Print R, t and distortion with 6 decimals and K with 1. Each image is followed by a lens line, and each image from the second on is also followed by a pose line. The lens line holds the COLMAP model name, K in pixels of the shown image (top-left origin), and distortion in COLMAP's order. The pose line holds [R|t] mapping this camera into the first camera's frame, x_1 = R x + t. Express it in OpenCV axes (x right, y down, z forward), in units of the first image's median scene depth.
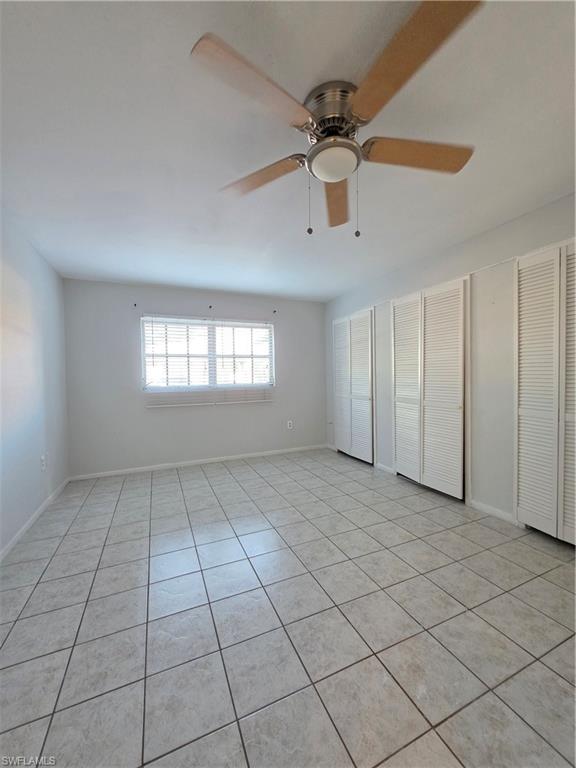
lens RADIAL K [[305.5, 0, 285.3], [0, 305.5, 383.9], [0, 0, 1]] dist [0.002065, 0.000022]
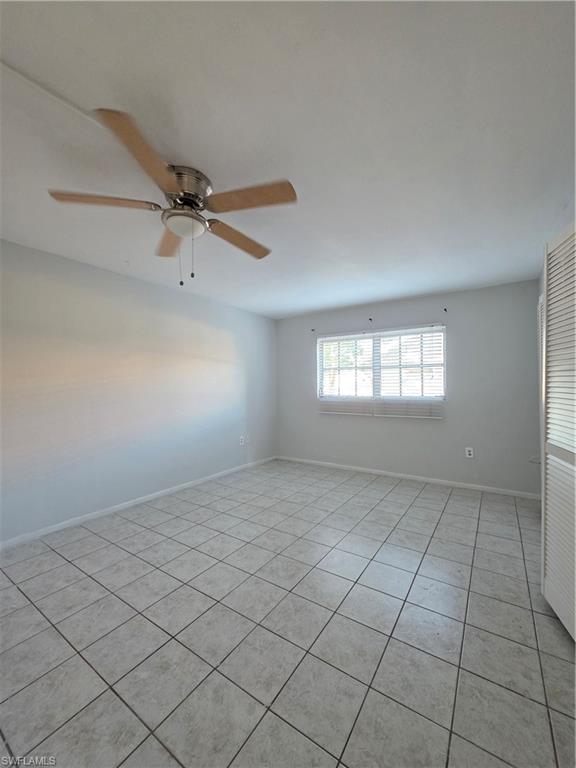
lens RADIAL K [[305.5, 0, 285.3], [0, 305.5, 383.9], [0, 0, 1]] dist [0.002065, 0.000022]
pose [[0.530921, 0.005929, -0.847401, 0.527404], [-0.025720, 0.999628, -0.009119, -0.024233], [0.847031, 0.026636, 0.530876, 0.256640]]
